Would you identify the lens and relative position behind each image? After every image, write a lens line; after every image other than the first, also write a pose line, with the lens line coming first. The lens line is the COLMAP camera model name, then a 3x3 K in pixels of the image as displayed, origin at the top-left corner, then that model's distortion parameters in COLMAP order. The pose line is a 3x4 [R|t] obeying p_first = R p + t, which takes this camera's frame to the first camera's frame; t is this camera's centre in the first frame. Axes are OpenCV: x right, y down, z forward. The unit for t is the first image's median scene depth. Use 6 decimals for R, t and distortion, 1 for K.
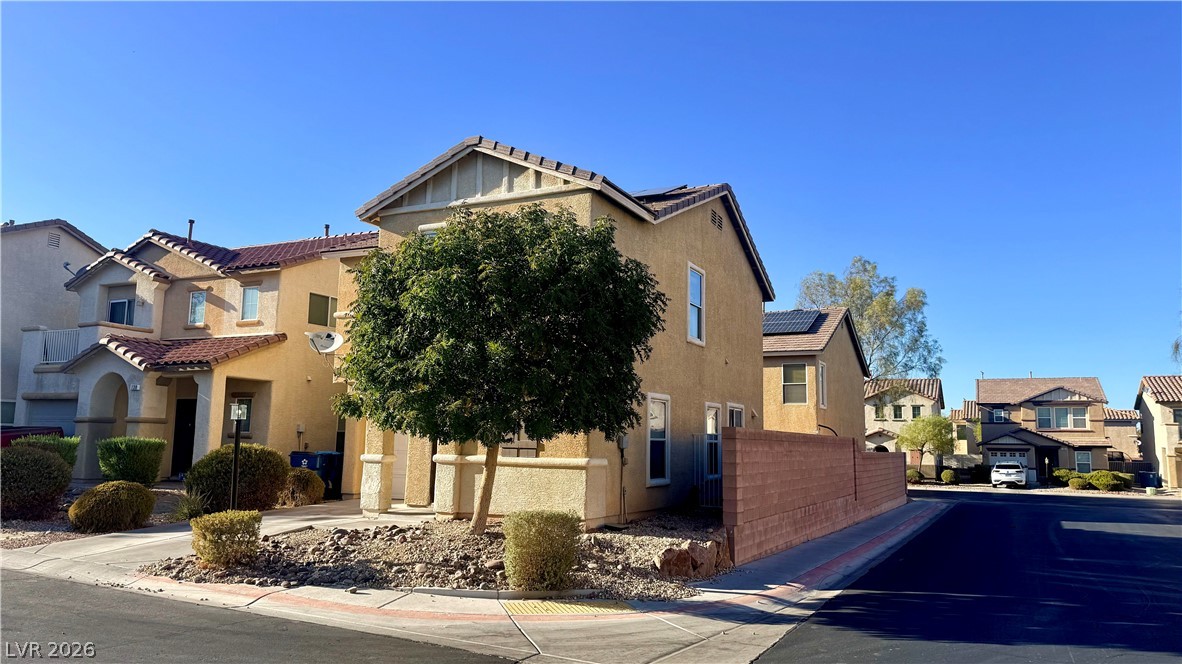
lens RADIAL K [[826.1, 0, 591.0], [0, 826.1, 332.0], [0, 0, 1]] dist [0.027779, -0.001810]
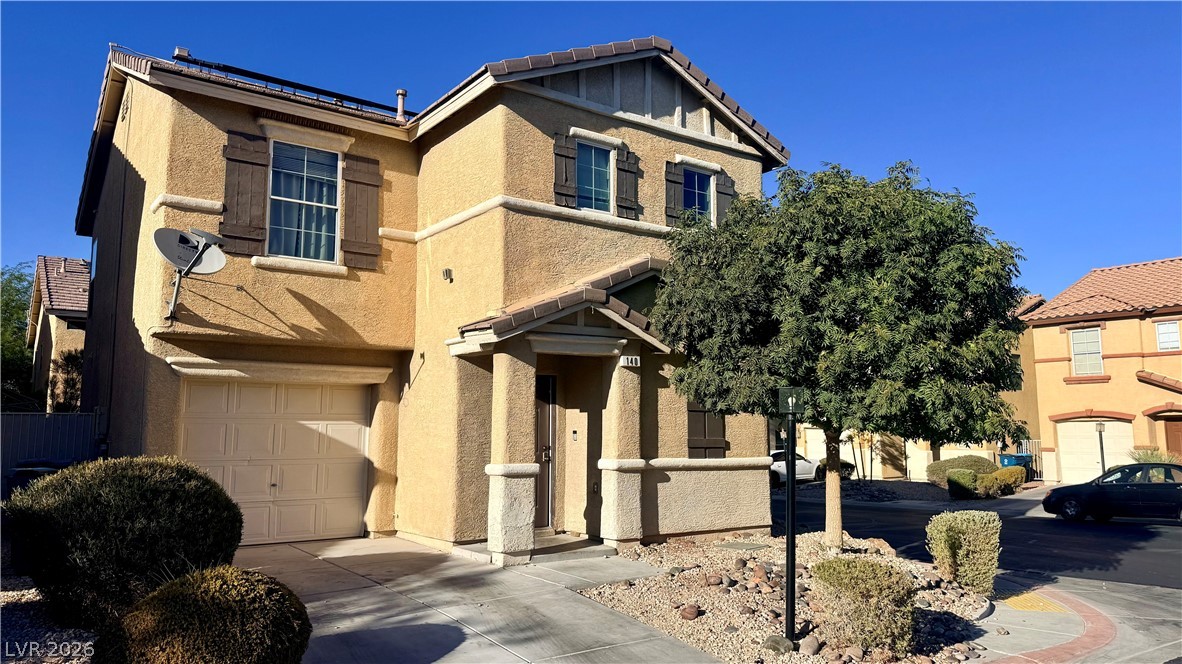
lens RADIAL K [[848.7, 0, 591.0], [0, 848.7, 332.0], [0, 0, 1]] dist [0.020404, -0.002569]
pose [[0.463208, 0.088337, 0.881836, -0.820650], [-0.108970, 0.993147, -0.042248, 0.069223], [-0.879525, -0.076524, 0.469660, 0.657864]]
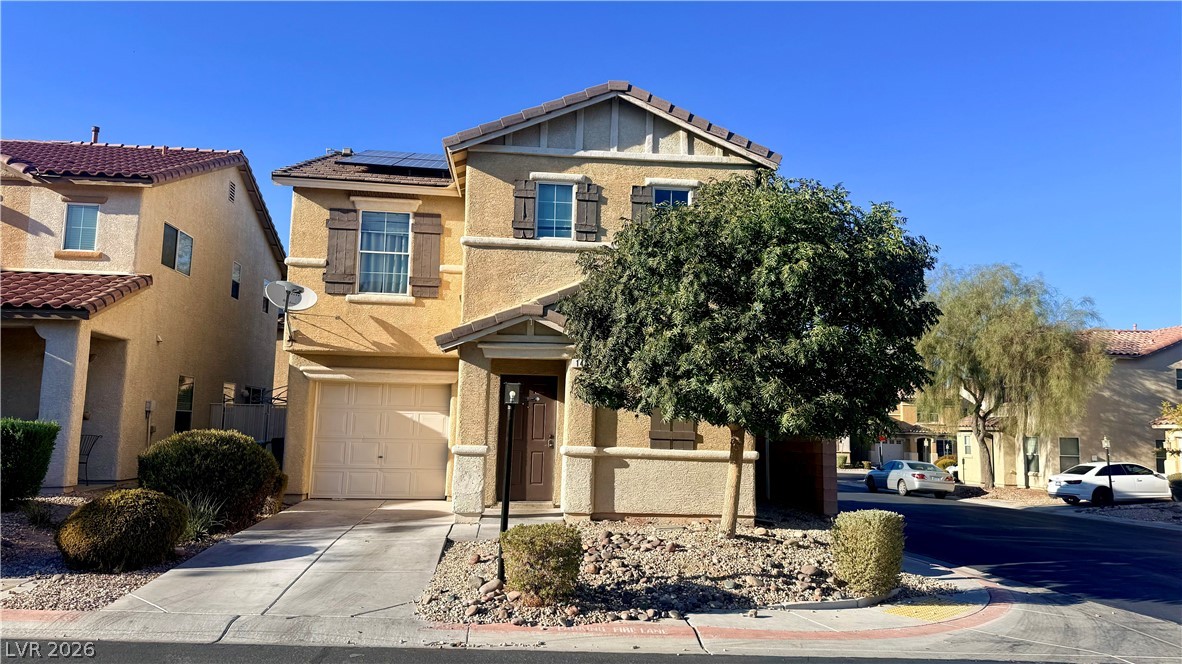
lens RADIAL K [[826.1, 0, 591.0], [0, 826.1, 332.0], [0, 0, 1]] dist [0.027779, -0.001810]
pose [[0.856377, 0.064588, 0.512296, -0.584528], [-0.078629, 0.996887, 0.005757, 0.023225], [-0.510330, -0.045211, 0.858789, 0.251827]]
